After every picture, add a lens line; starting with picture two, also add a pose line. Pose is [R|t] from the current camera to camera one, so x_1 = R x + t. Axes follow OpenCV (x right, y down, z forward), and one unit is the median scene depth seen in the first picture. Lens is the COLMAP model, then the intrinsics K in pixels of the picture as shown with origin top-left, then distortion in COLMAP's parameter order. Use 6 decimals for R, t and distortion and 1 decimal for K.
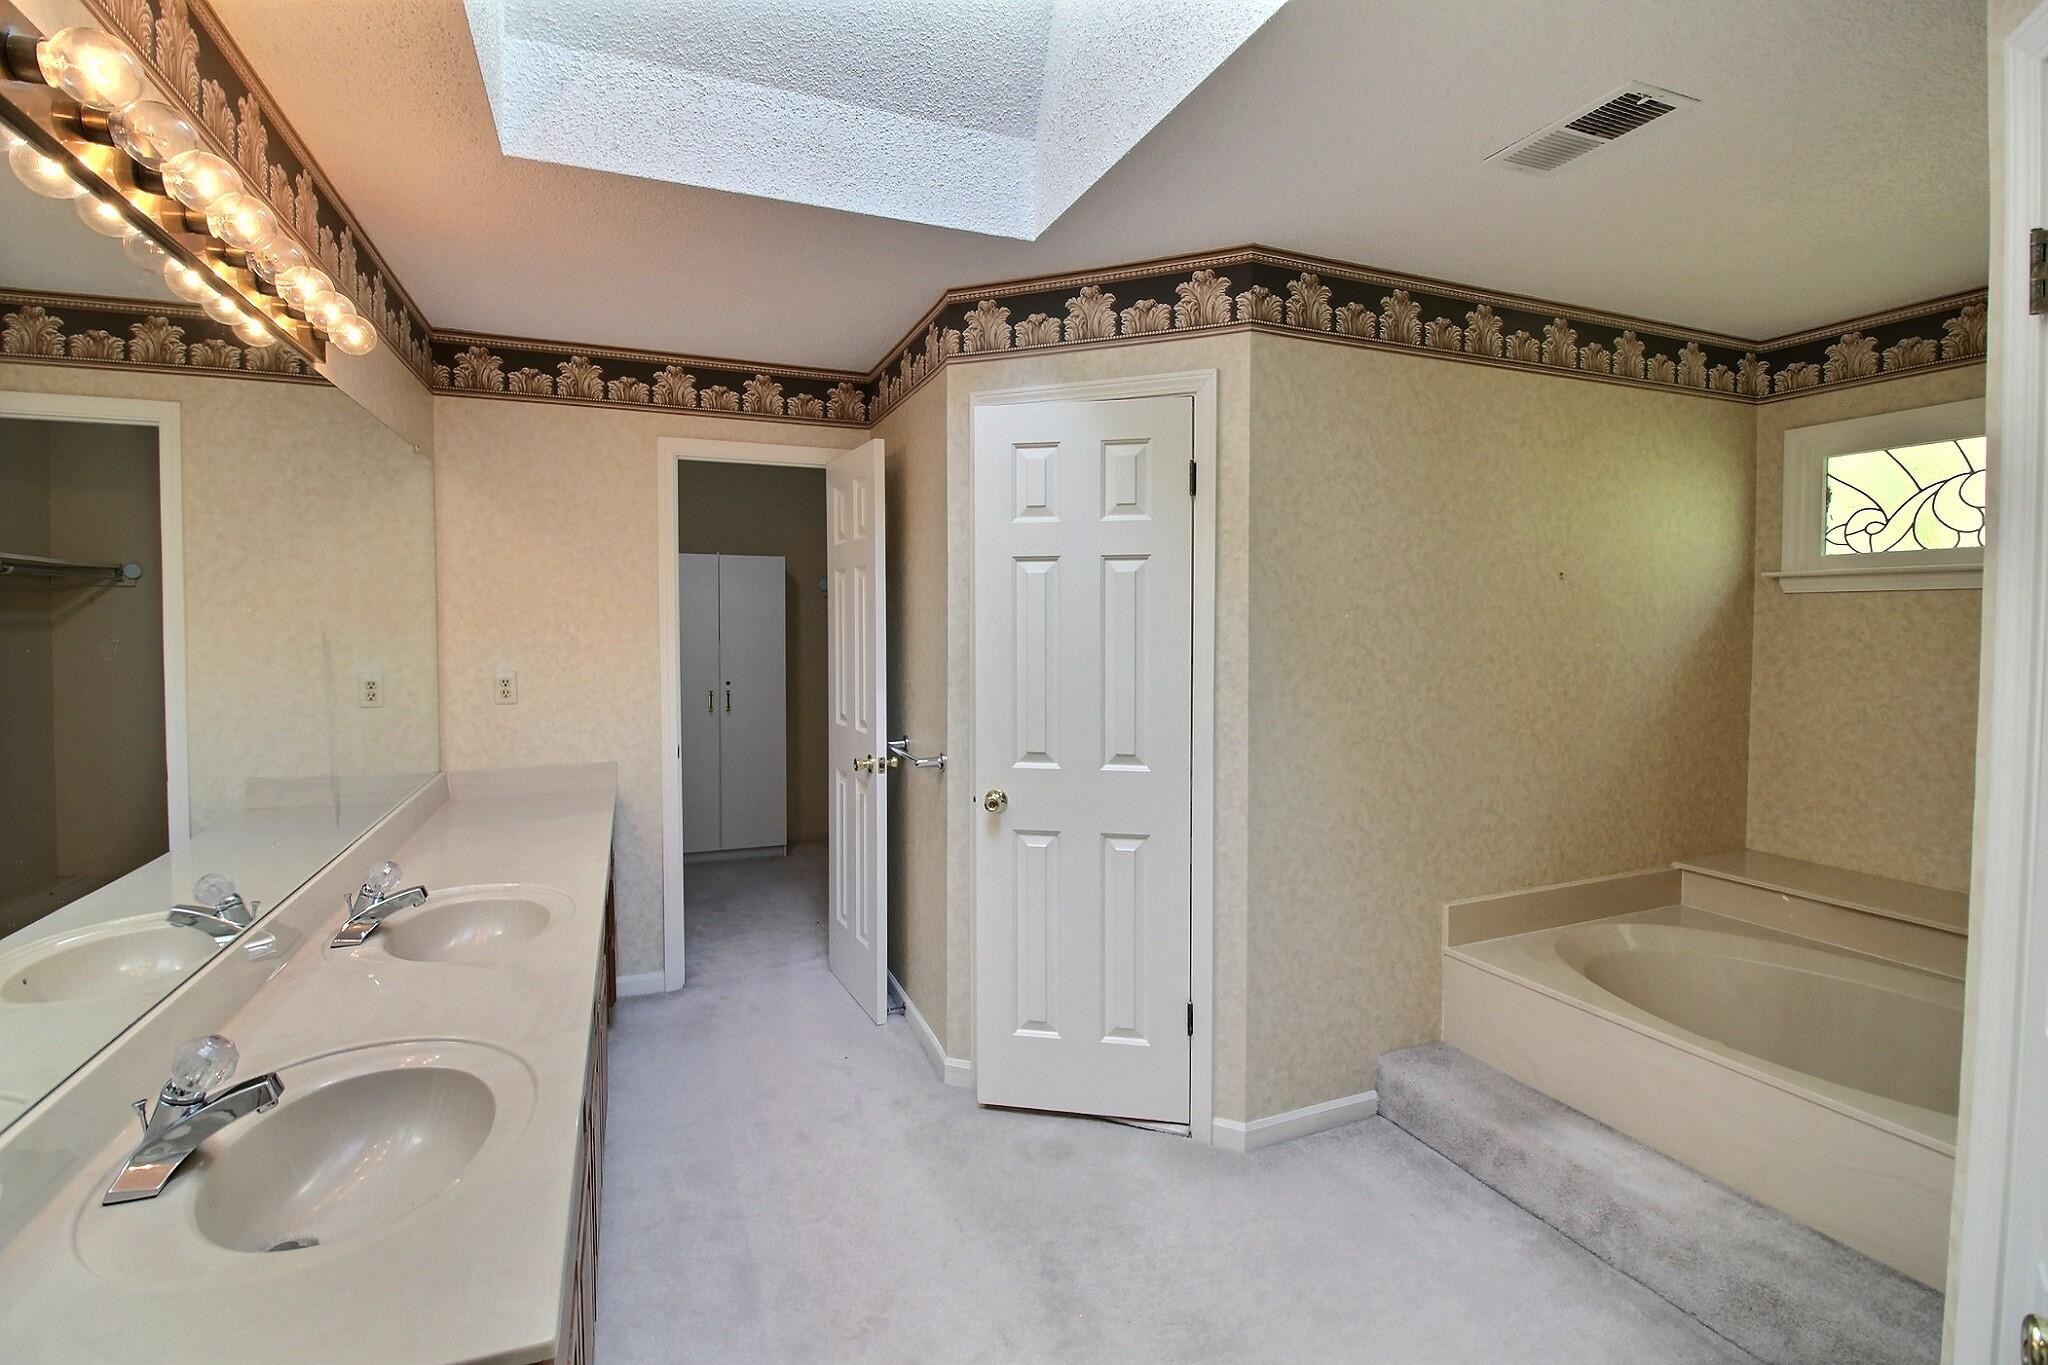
lens RADIAL K [[972.3, 0, 1026.9], [0, 972.3, 663.1], [0, 0, 1]] dist [-0.005930, -0.007698]
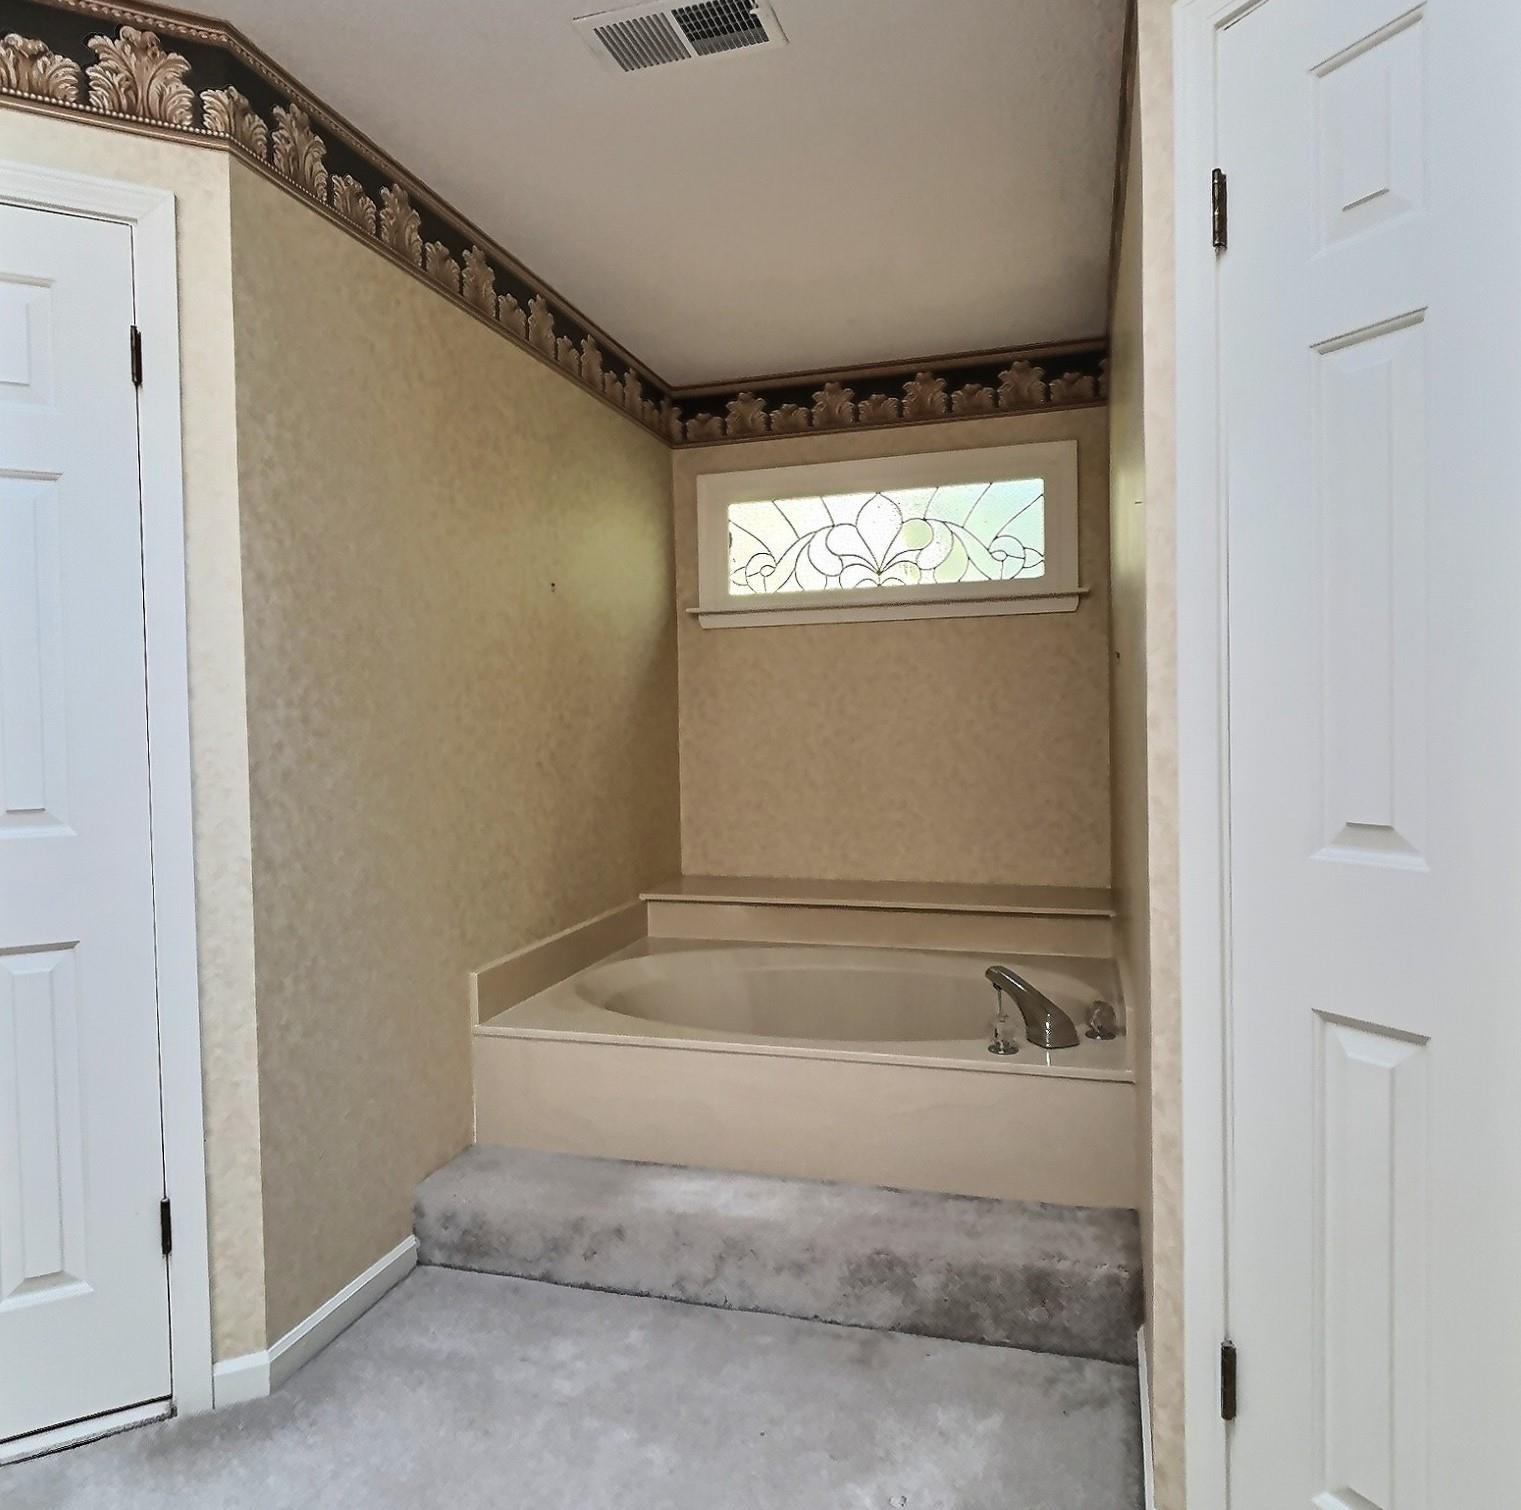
lens RADIAL K [[1073.0, 0, 767.7], [0, 1073.0, 754.8], [0, 0, 1]] dist [0.012743, -0.015022]
pose [[0.623210, -0.032685, 0.781372, -0.122013], [0.049891, 0.998753, 0.001985, 0.082909], [-0.780462, 0.037746, 0.624063, 0.258015]]
